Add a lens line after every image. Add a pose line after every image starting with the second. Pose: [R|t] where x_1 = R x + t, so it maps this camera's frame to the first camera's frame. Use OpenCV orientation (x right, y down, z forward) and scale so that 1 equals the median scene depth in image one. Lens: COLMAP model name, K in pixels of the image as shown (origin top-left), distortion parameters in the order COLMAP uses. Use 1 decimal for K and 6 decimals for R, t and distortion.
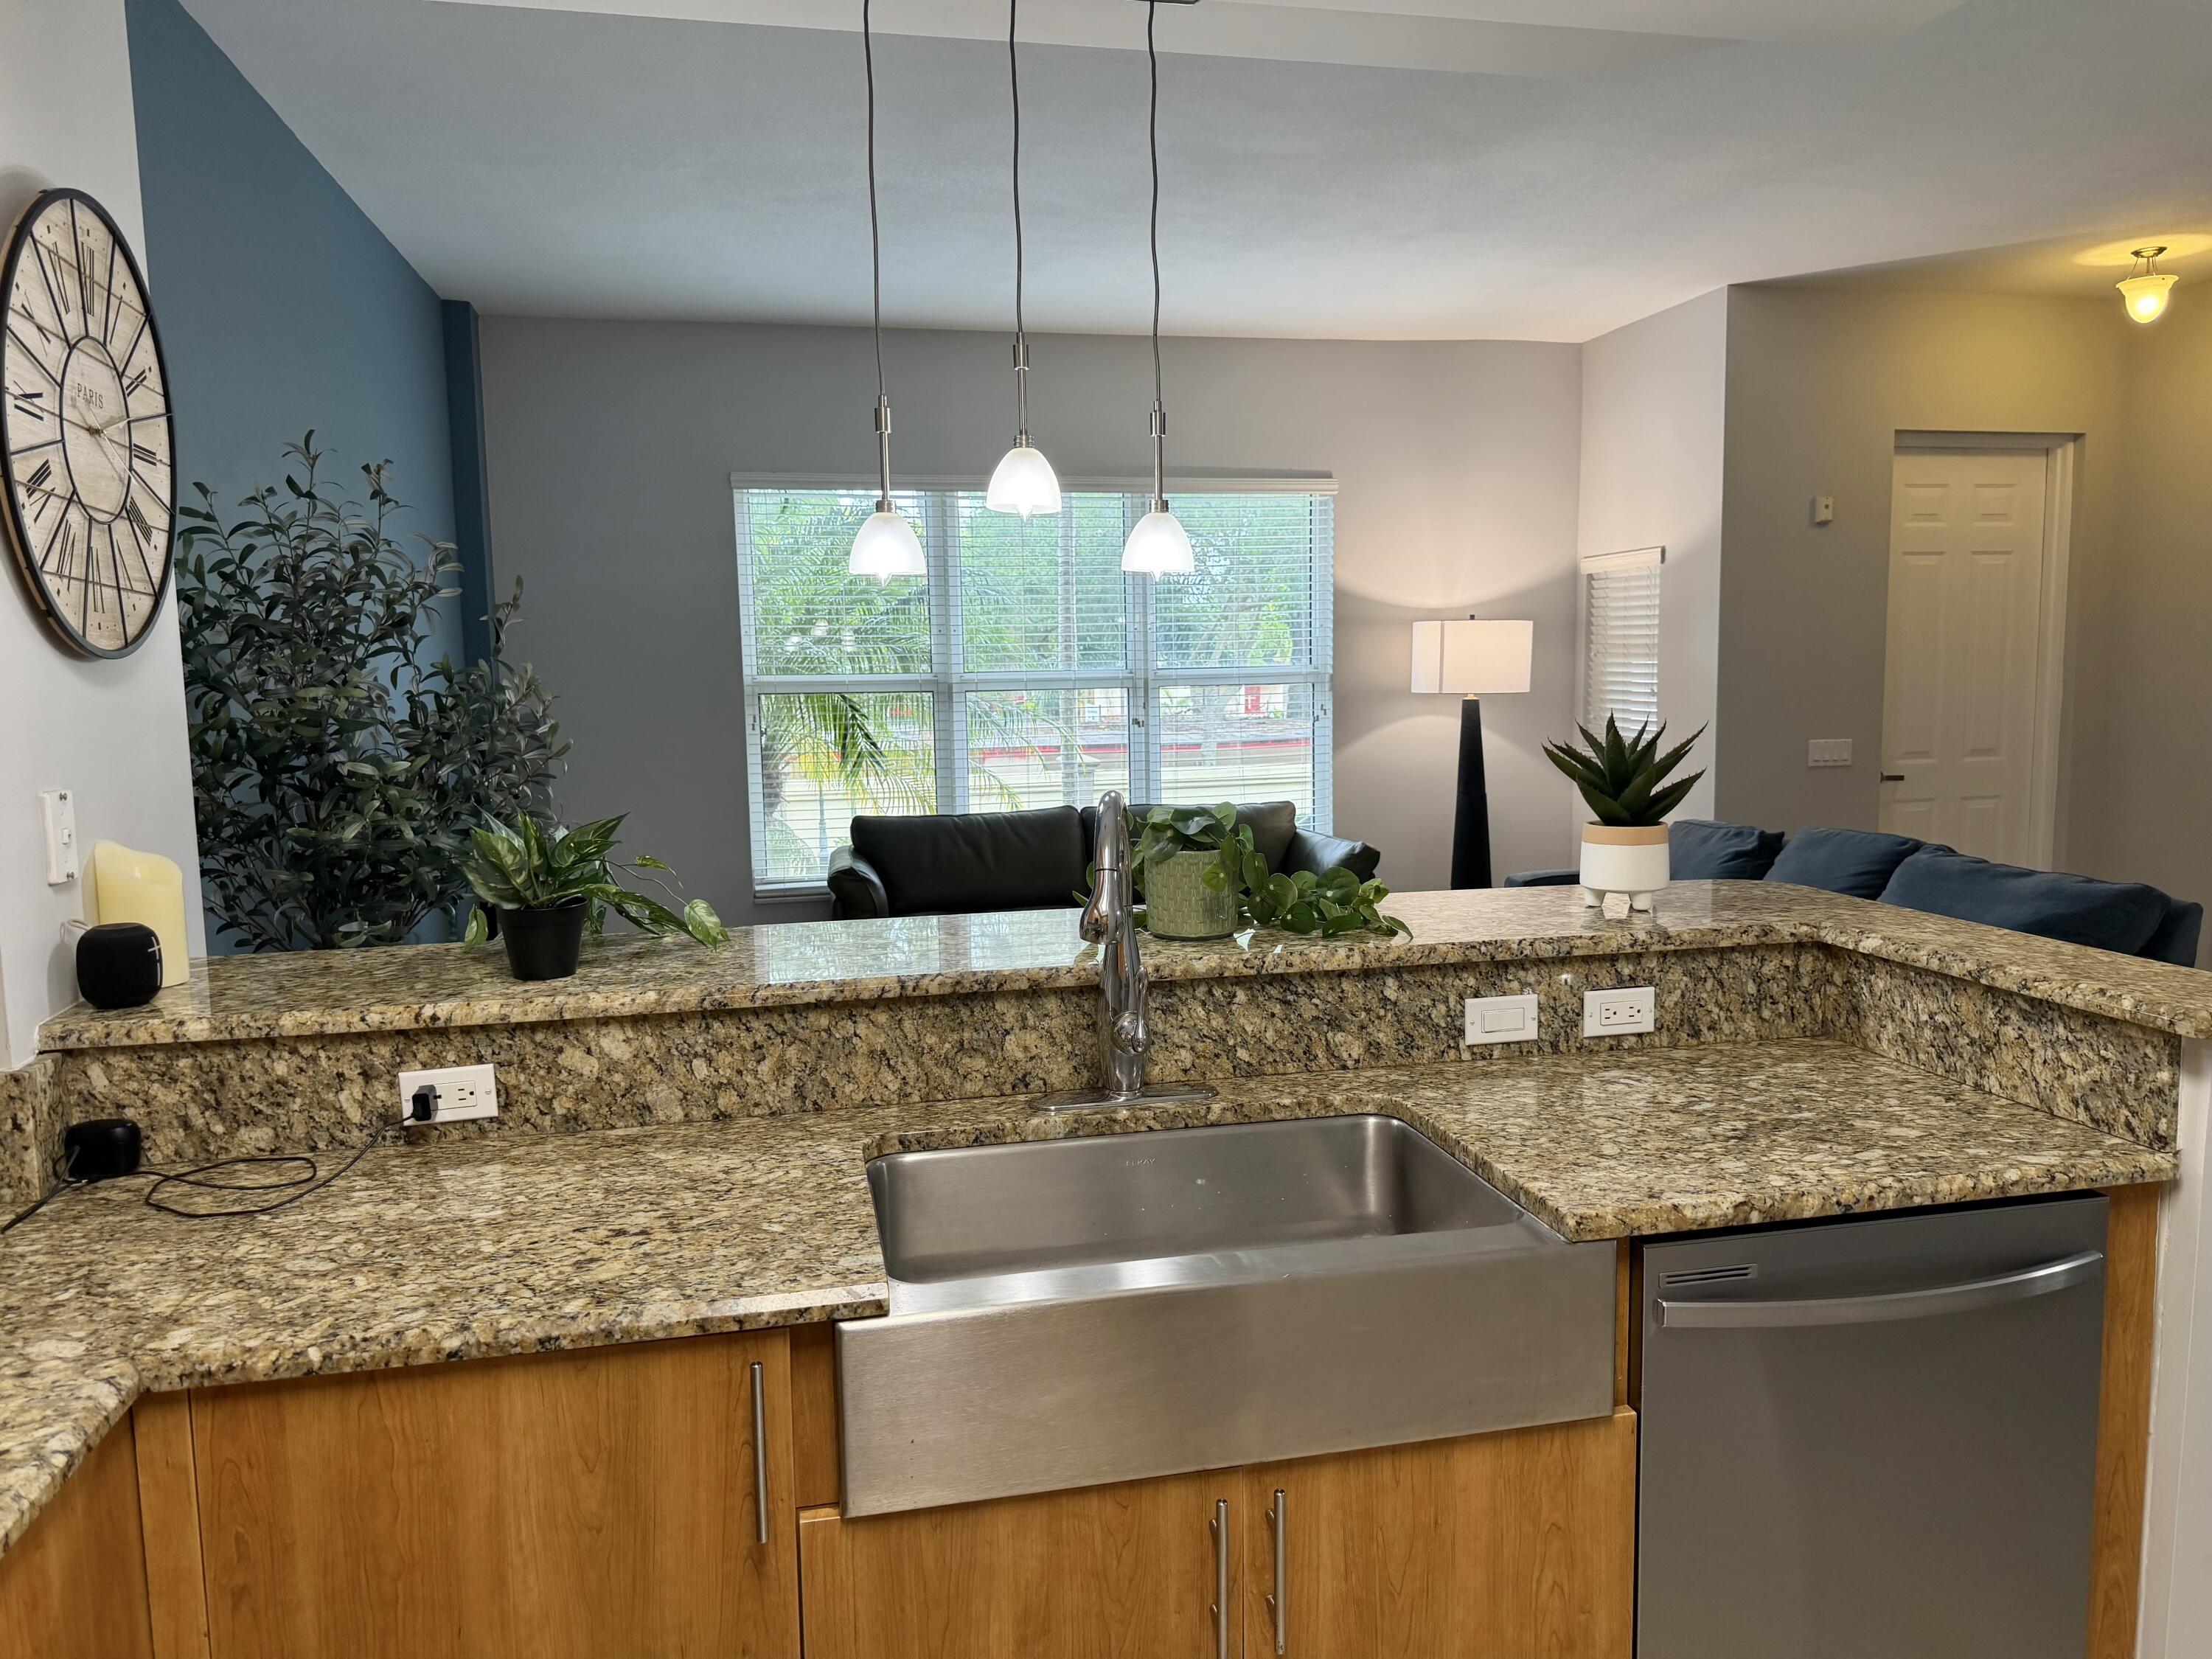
lens RADIAL K [[1555.3, 0, 1108.3], [0, 1555.3, 839.9], [0, 0, 1]] dist [0.073150, -0.105804]
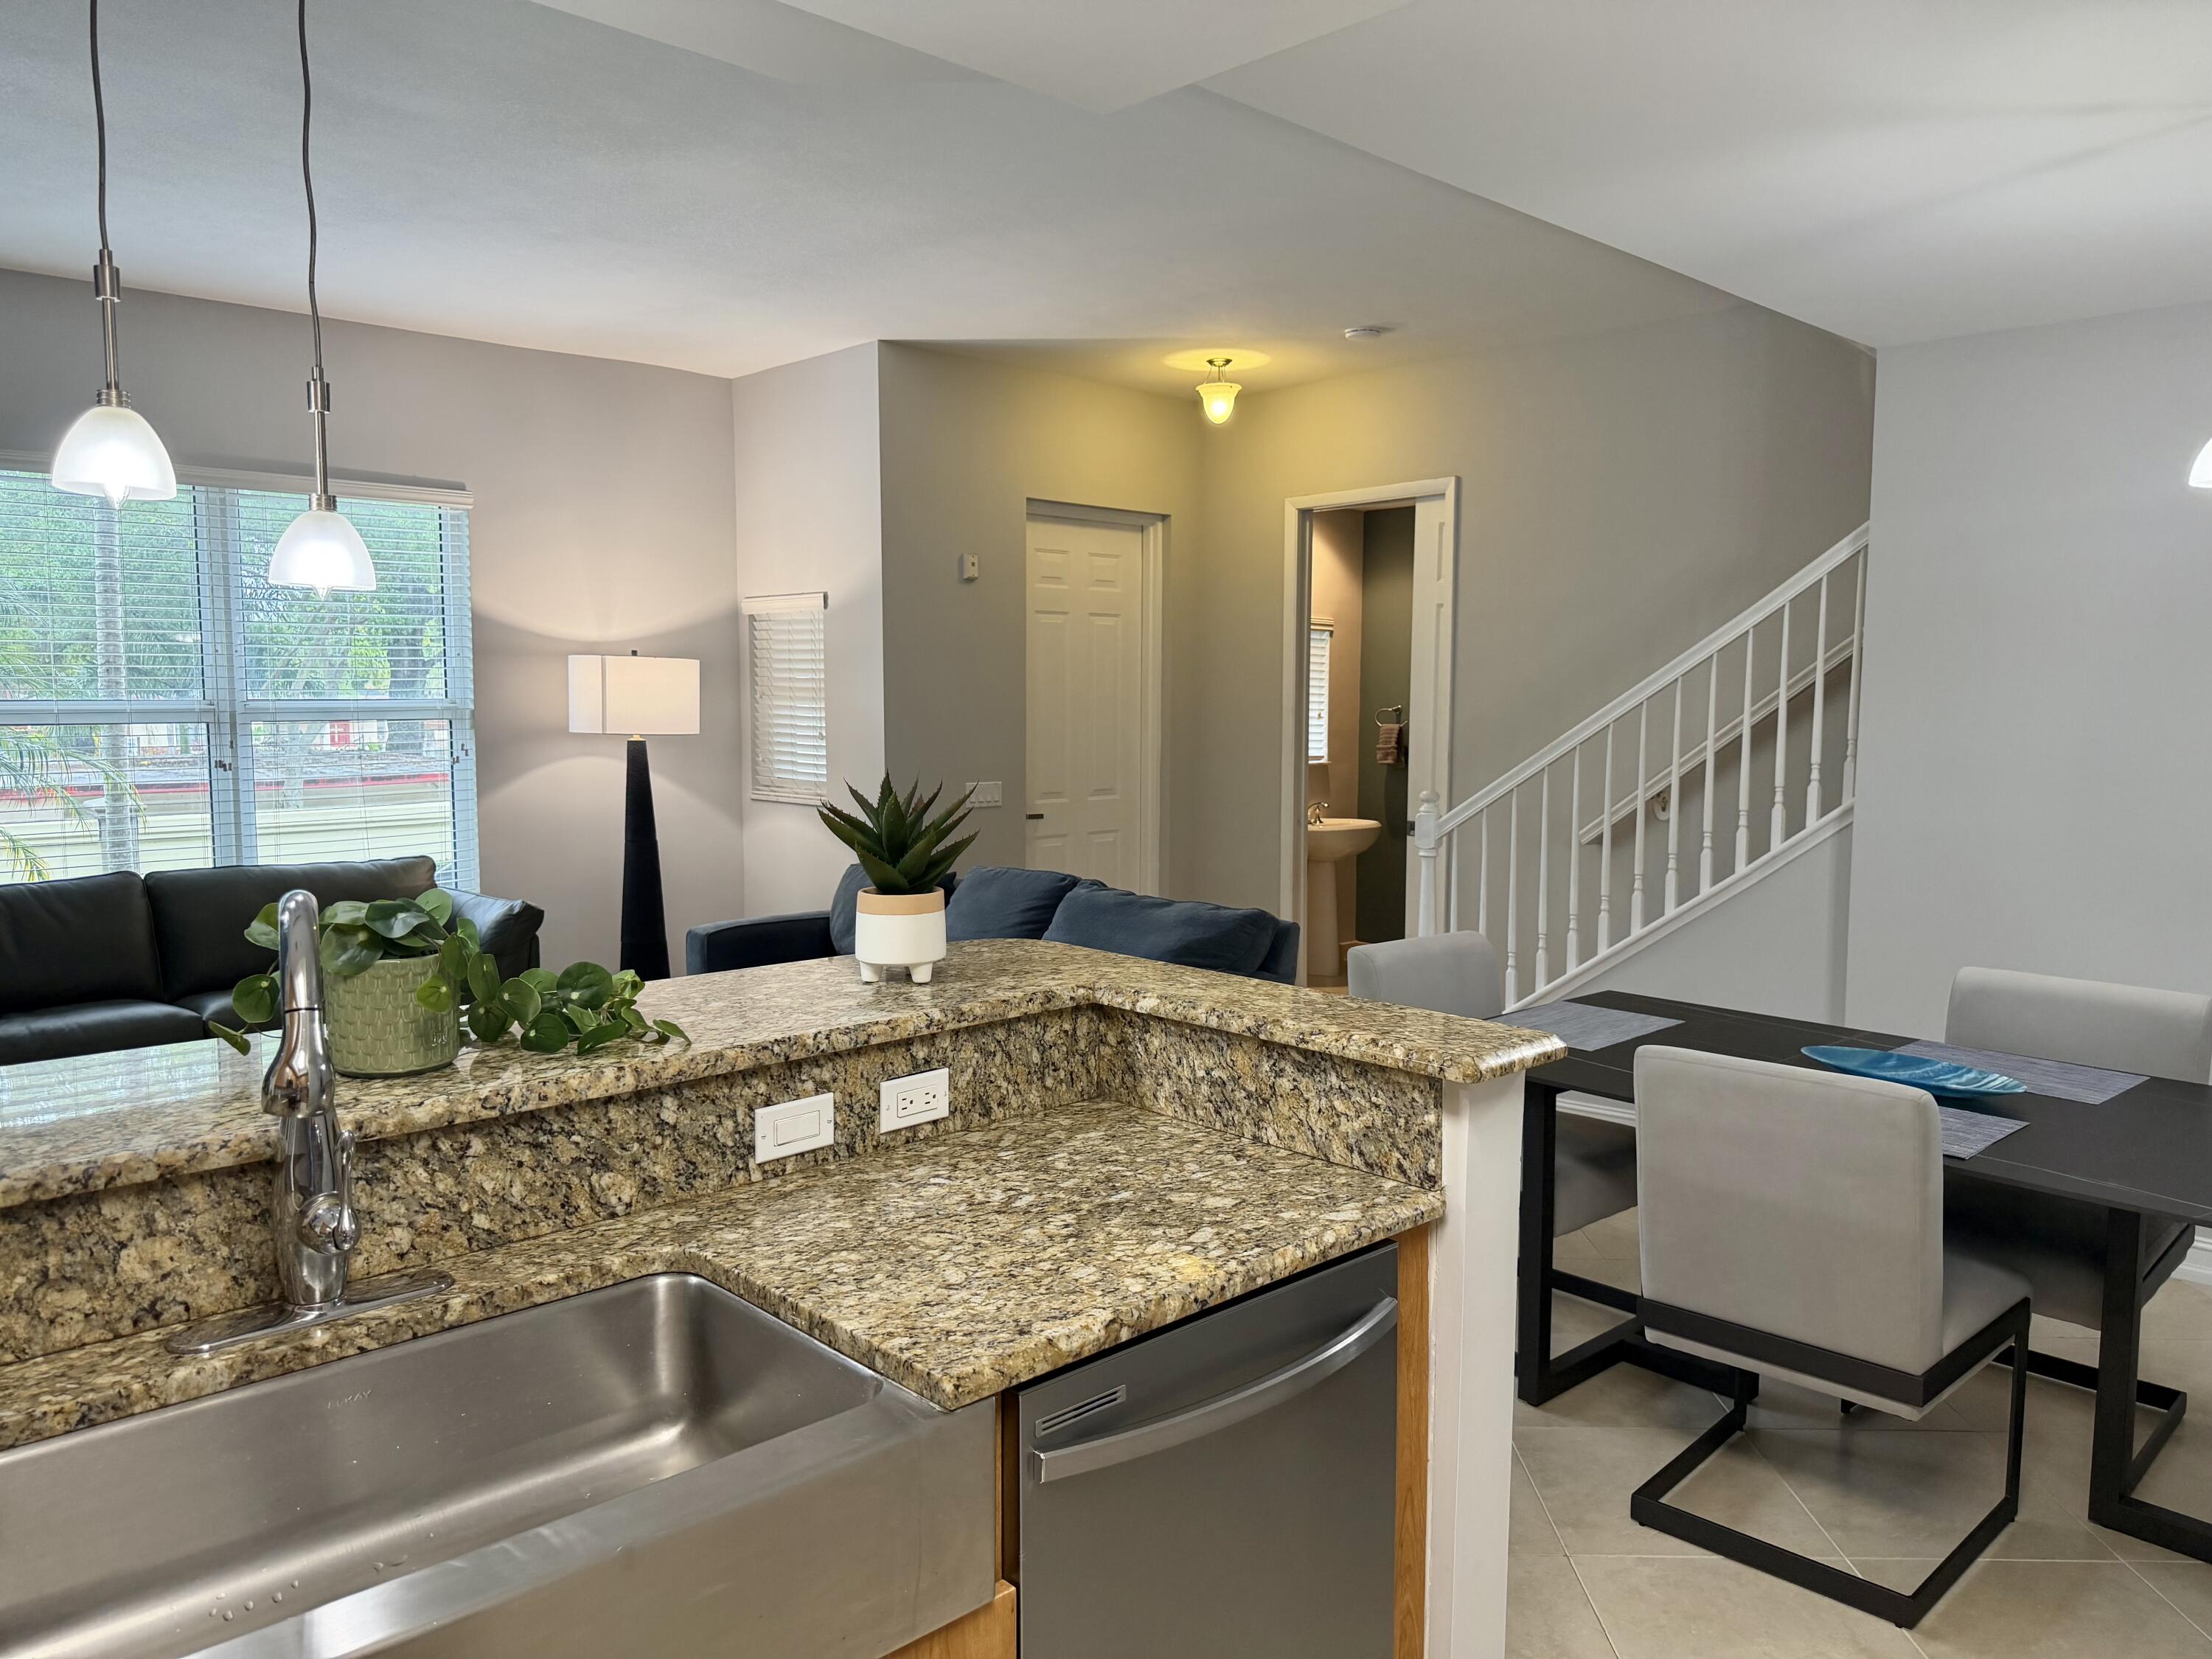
lens RADIAL K [[1555.3, 0, 1119.1], [0, 1555.3, 825.5], [0, 0, 1]] dist [0.073150, -0.105804]
pose [[0.851637, -0.023731, 0.523595, -0.047022], [0.040082, 0.998998, -0.019916, -0.028857], [-0.522598, 0.037947, 0.851734, 0.166116]]
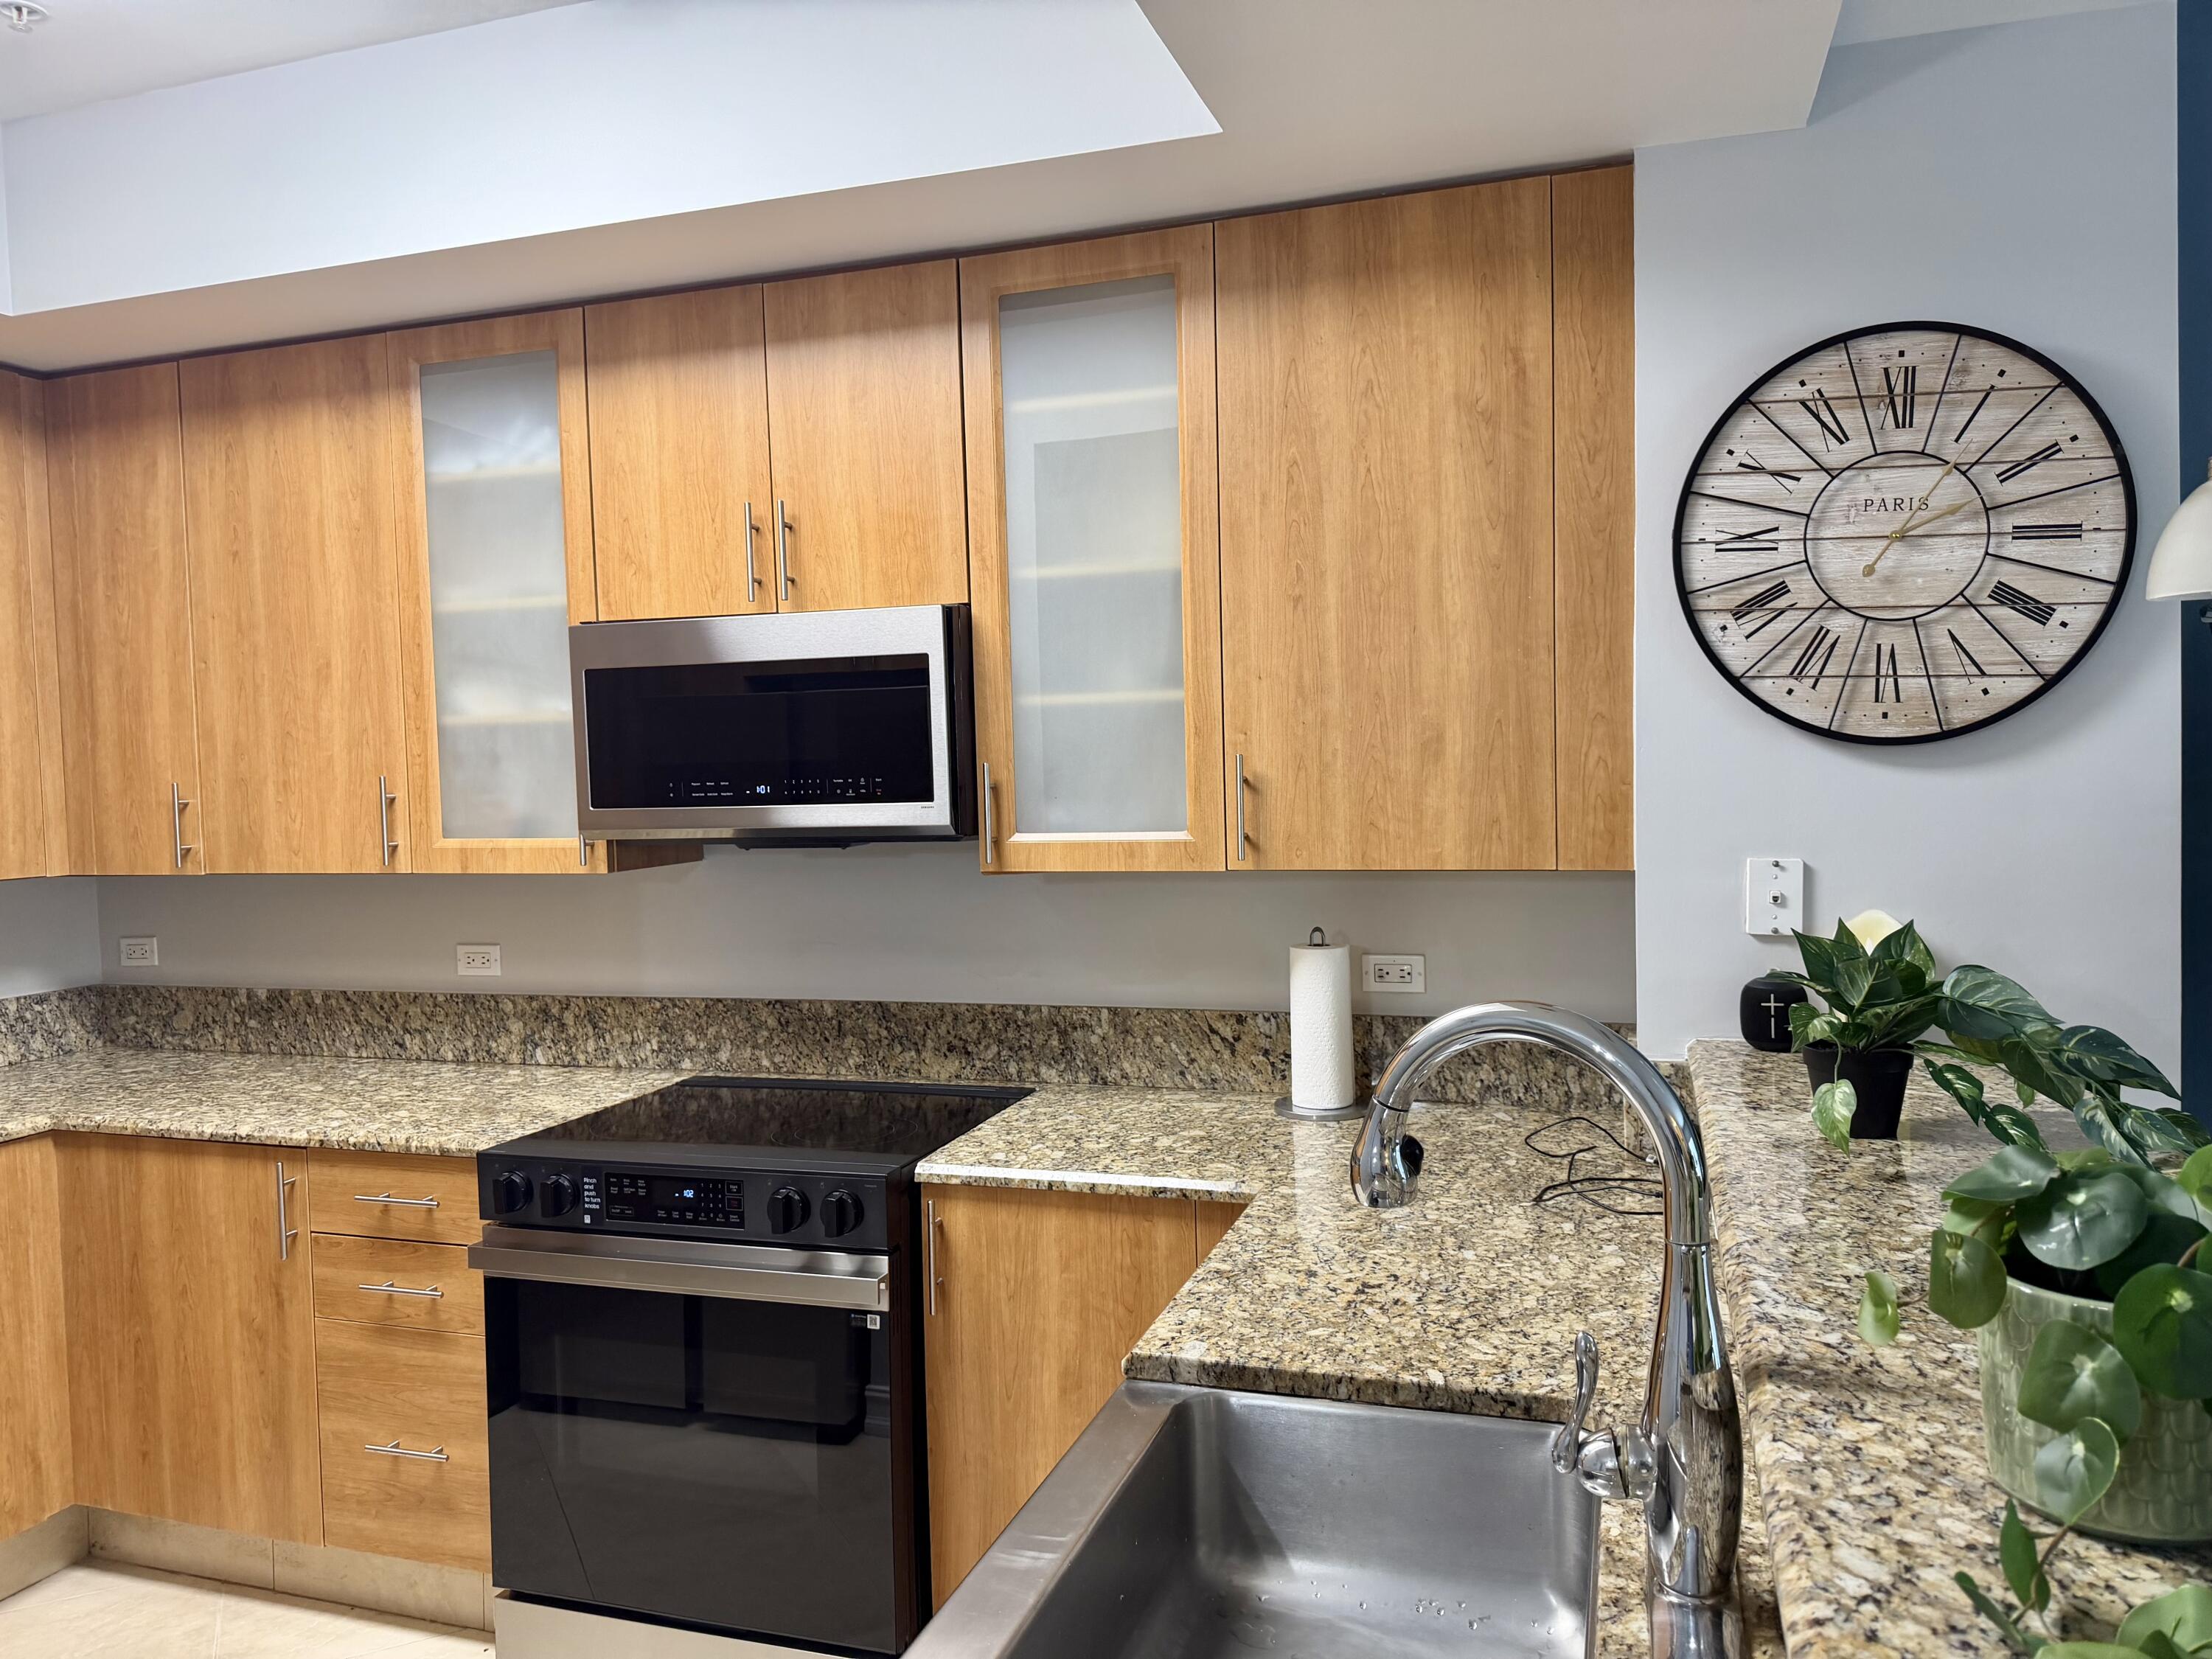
lens RADIAL K [[1555.3, 0, 1106.9], [0, 1555.3, 822.3], [0, 0, 1]] dist [0.073150, -0.105804]
pose [[-0.514254, 0.063678, -0.855271, 0.531557], [-0.063963, 0.991615, 0.112289, -0.139929], [0.855250, 0.112450, -0.505868, 1.021827]]
